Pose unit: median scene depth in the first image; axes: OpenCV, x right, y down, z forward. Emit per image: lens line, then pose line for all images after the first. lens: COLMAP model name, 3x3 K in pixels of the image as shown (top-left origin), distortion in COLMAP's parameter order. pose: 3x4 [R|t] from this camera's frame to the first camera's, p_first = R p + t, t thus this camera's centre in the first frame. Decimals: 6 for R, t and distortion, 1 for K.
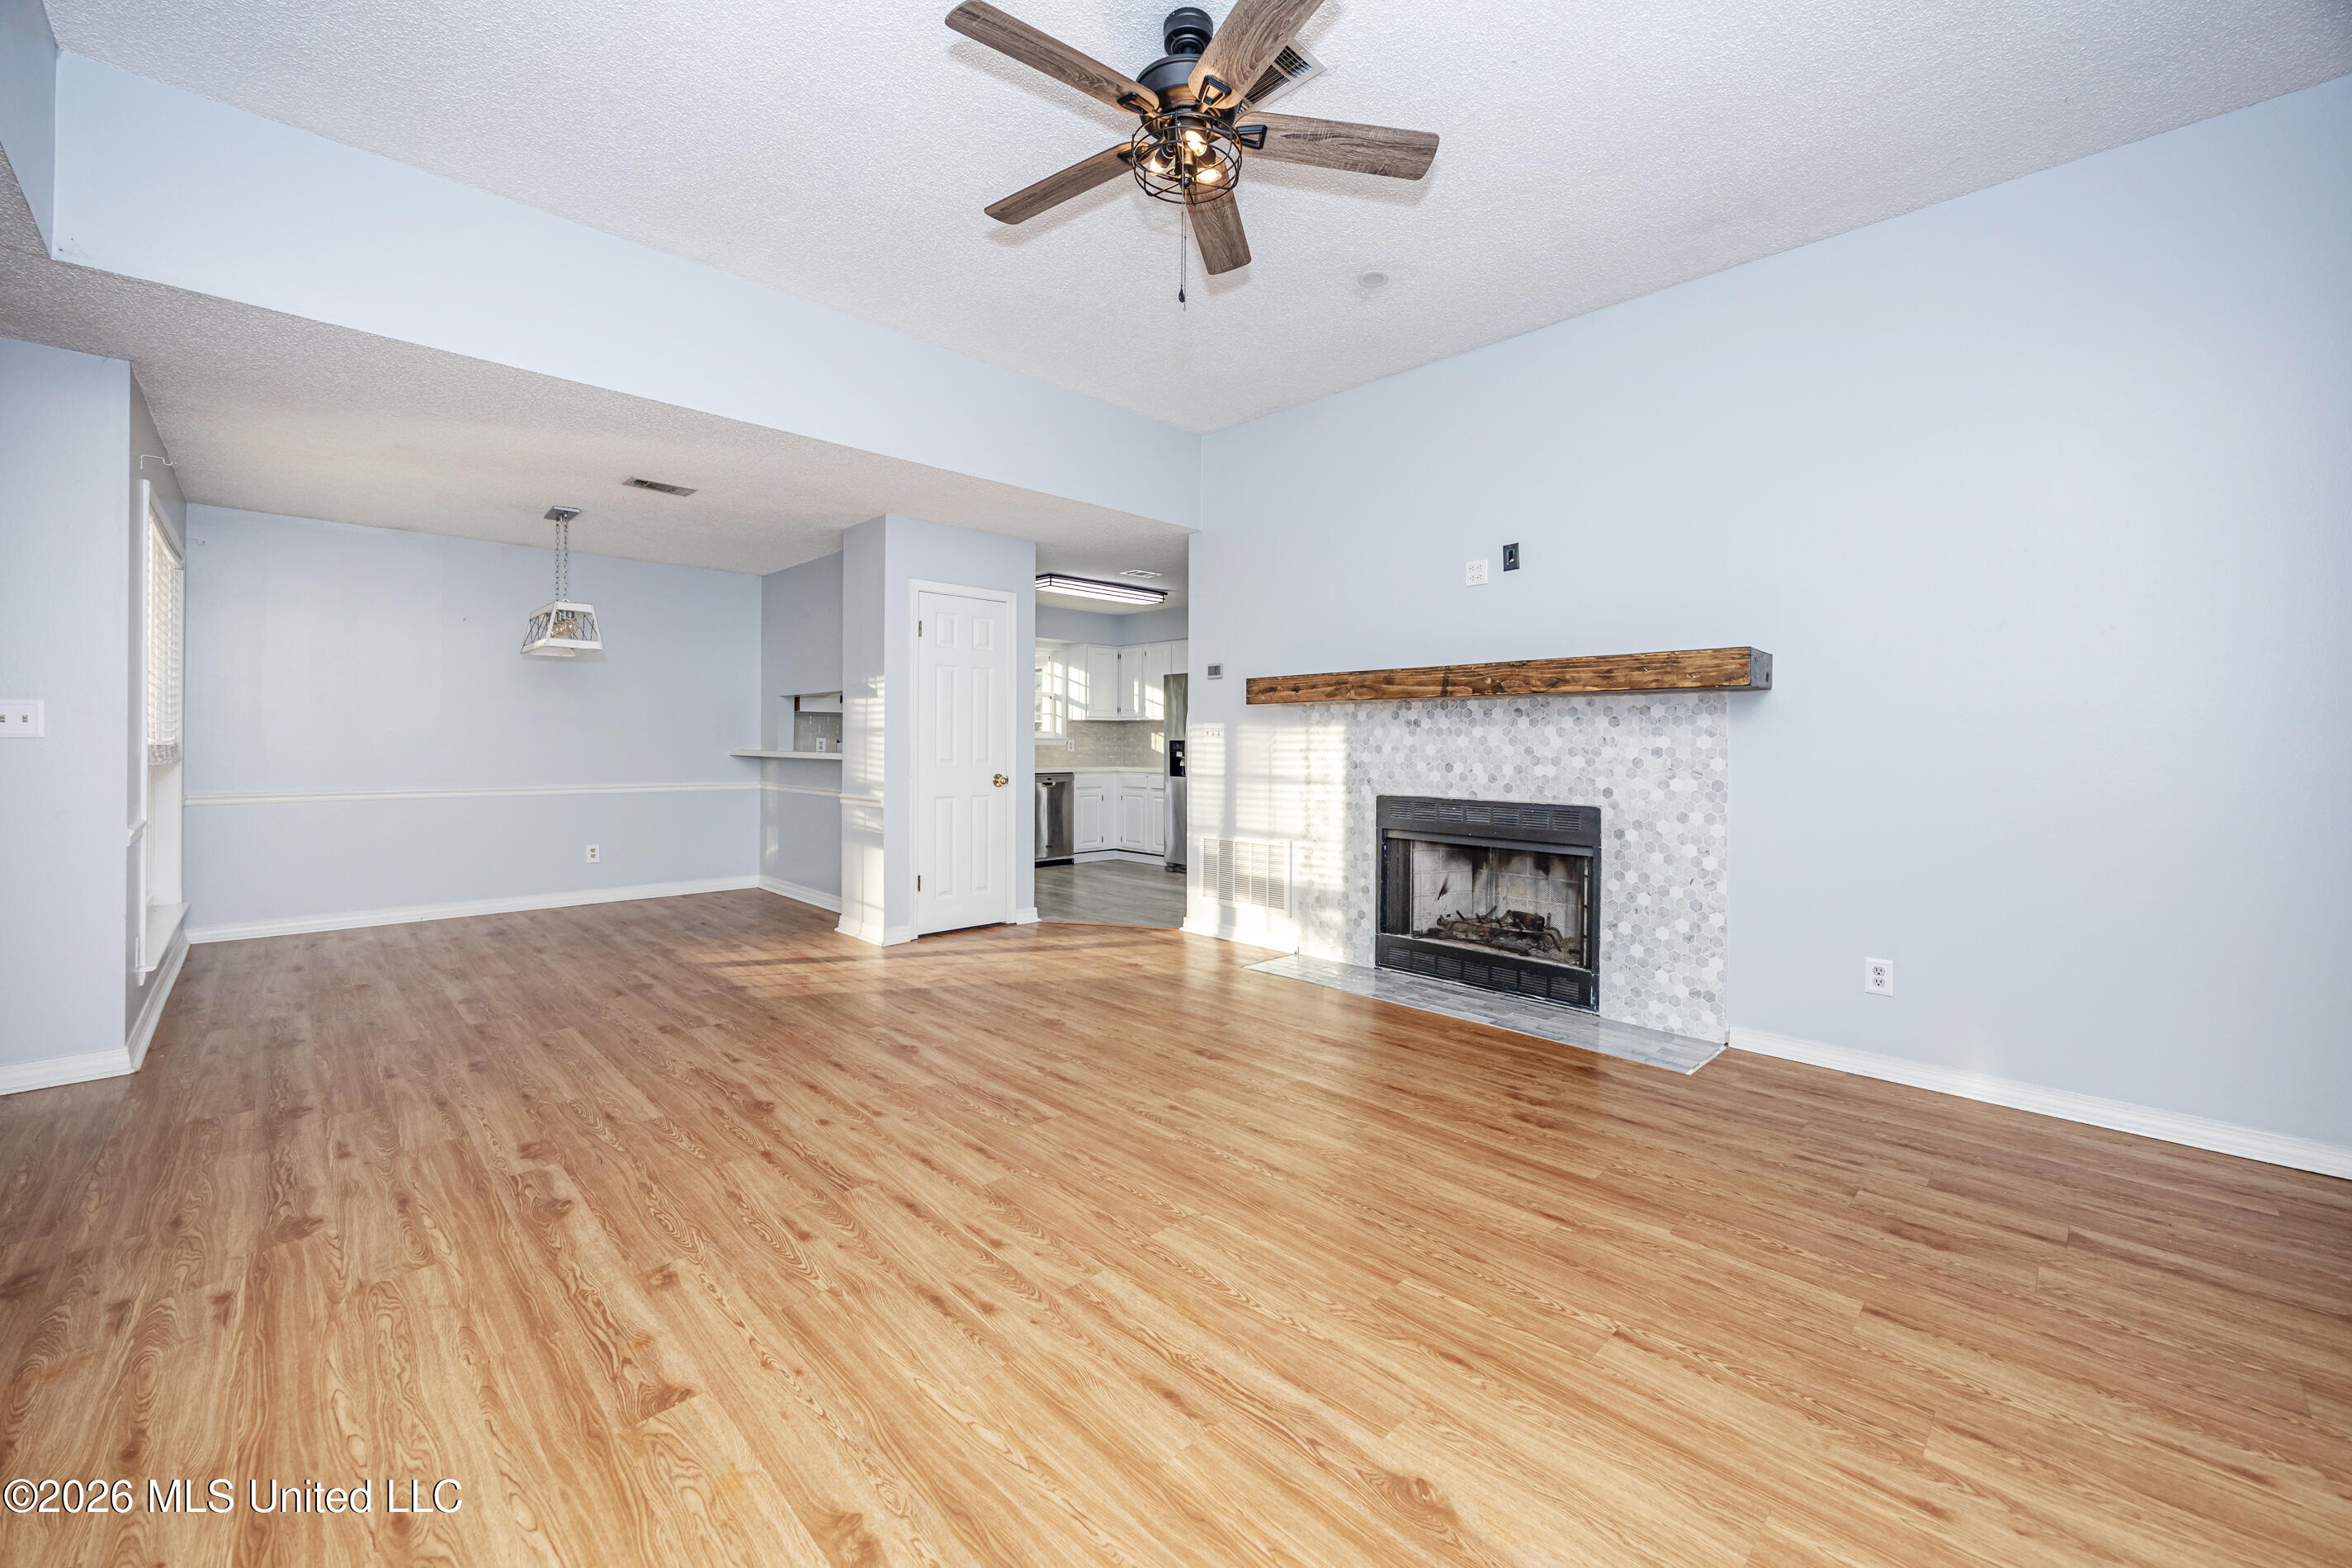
lens RADIAL K [[941.2, 0, 1177.8], [0, 941.2, 743.3], [0, 0, 1]] dist [-0.001597, -0.000192]
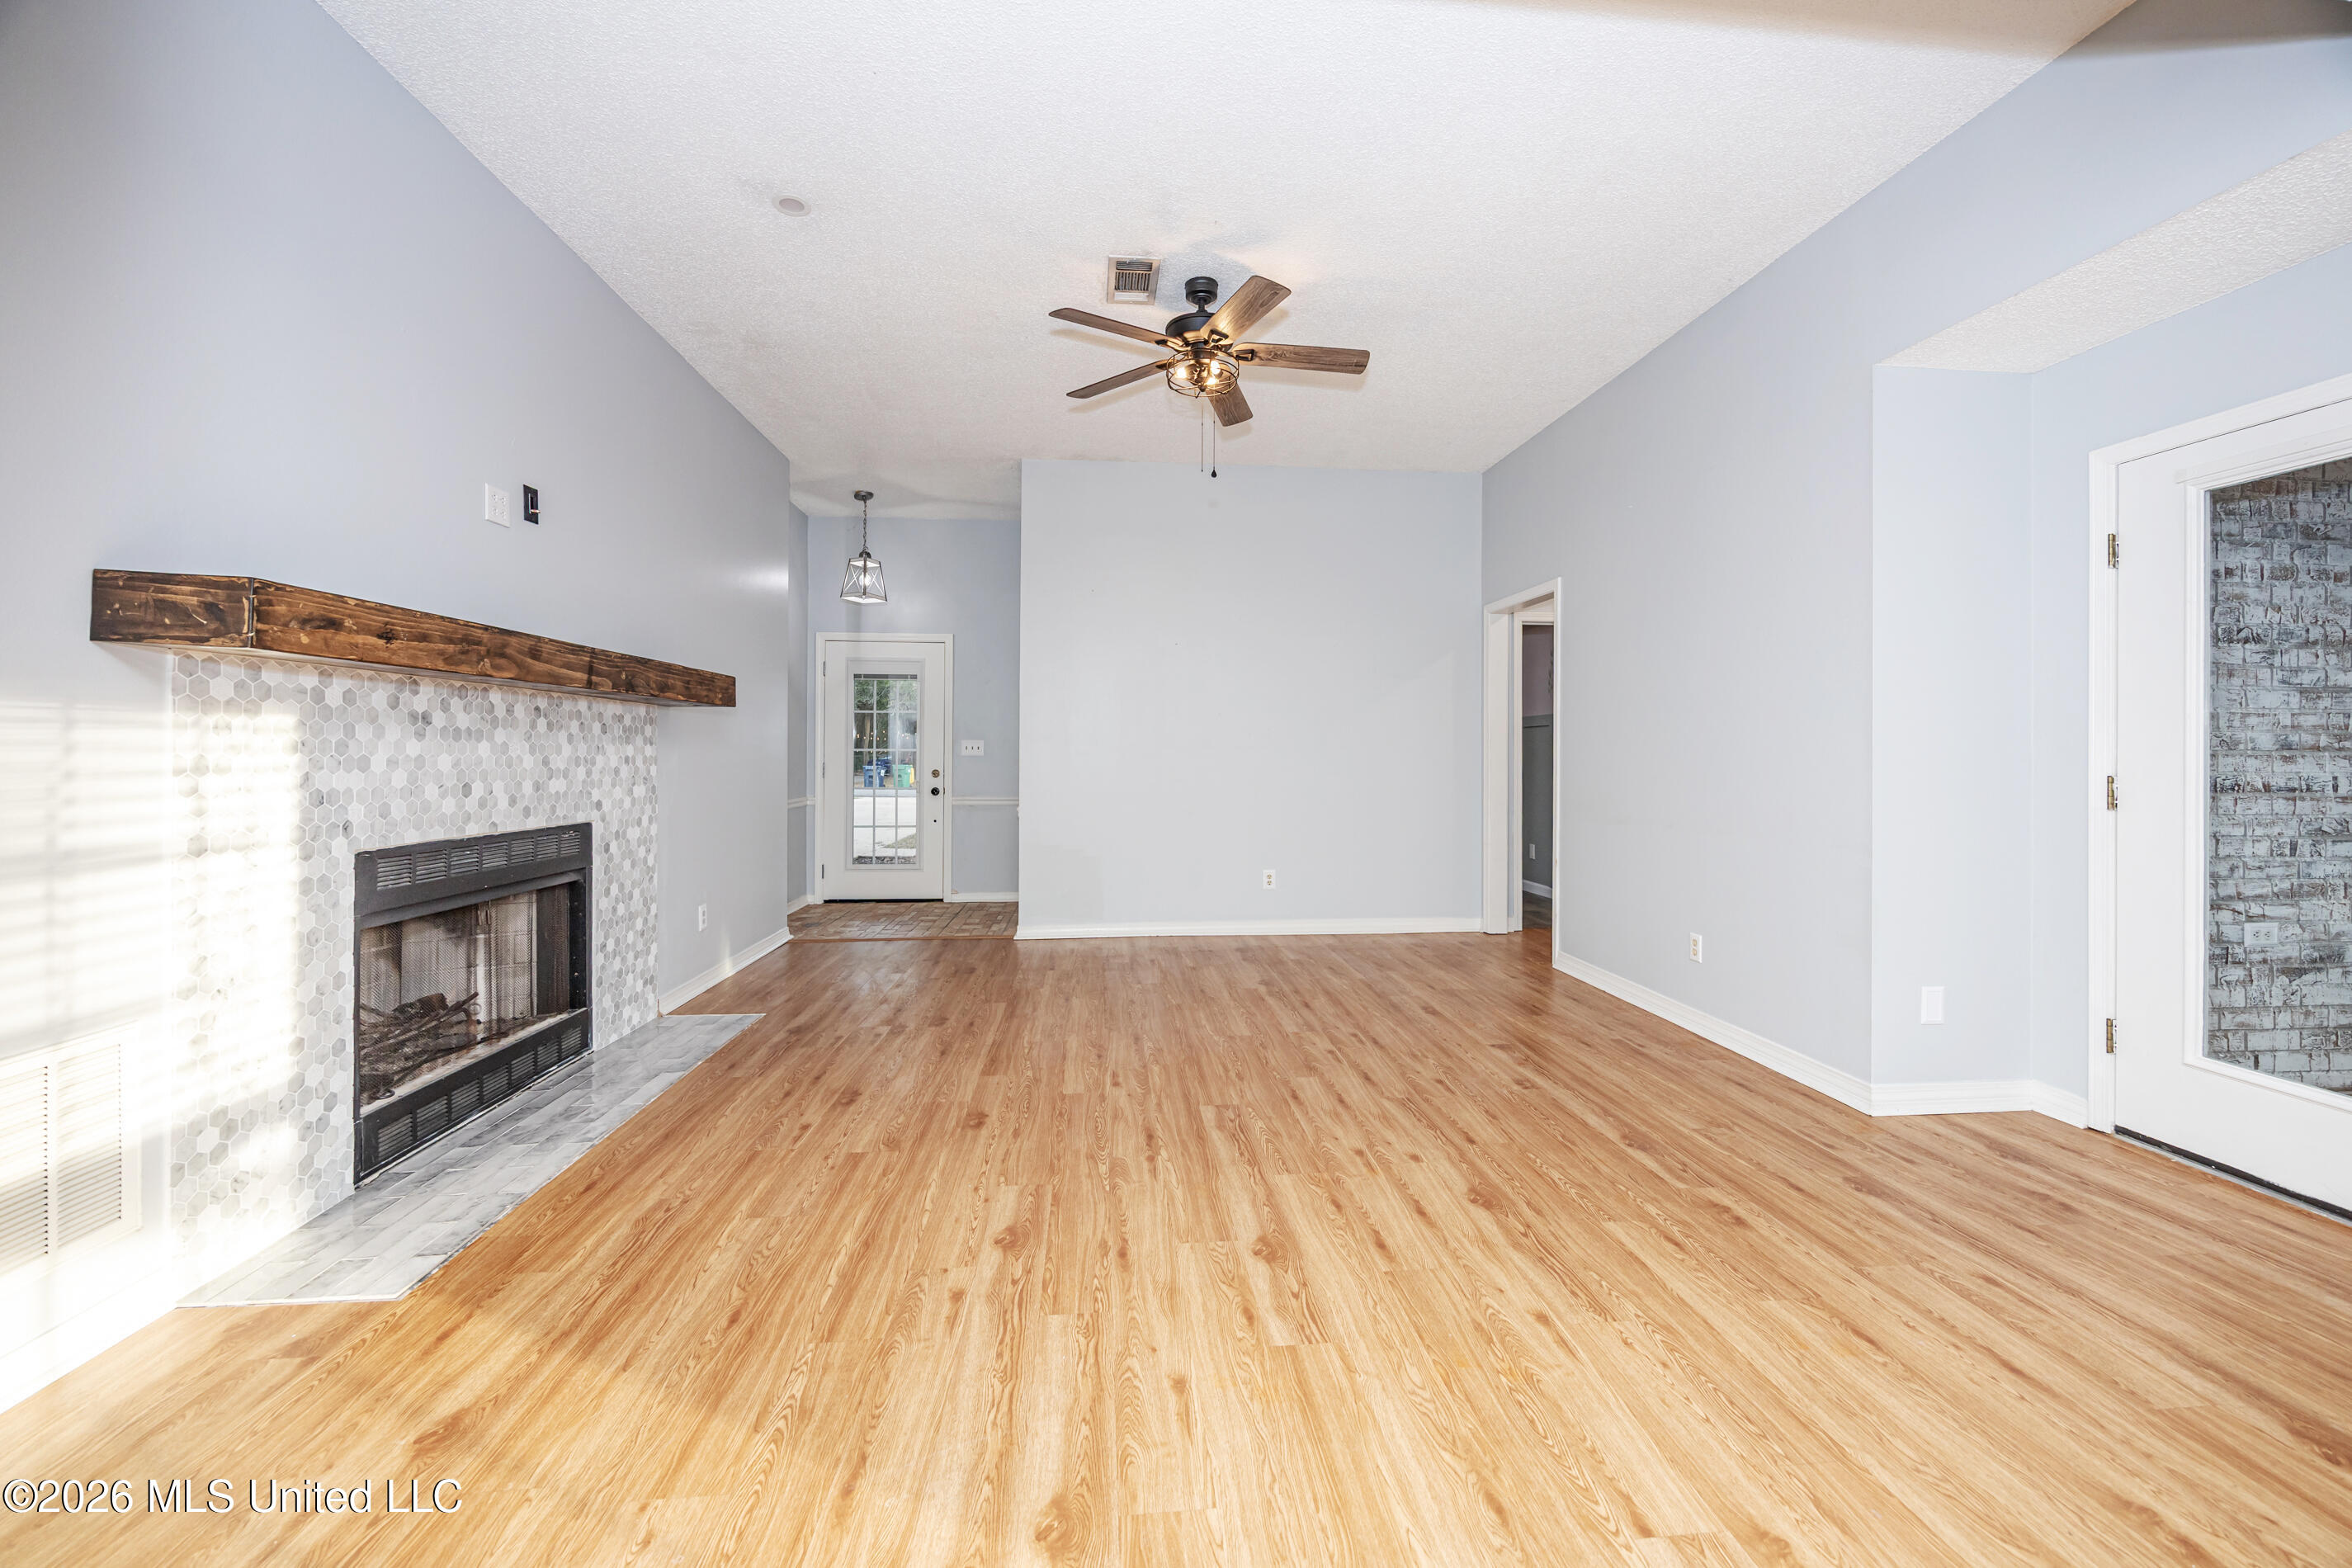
lens RADIAL K [[925.9, 0, 1180.8], [0, 925.9, 750.2], [0, 0, 1]] dist [0.001044, 0.000210]
pose [[-0.783934, -0.004478, 0.620828, -0.599400], [-0.005404, 0.999985, 0.000389, -0.005417], [-0.620821, -0.003050, -0.783947, 1.465627]]
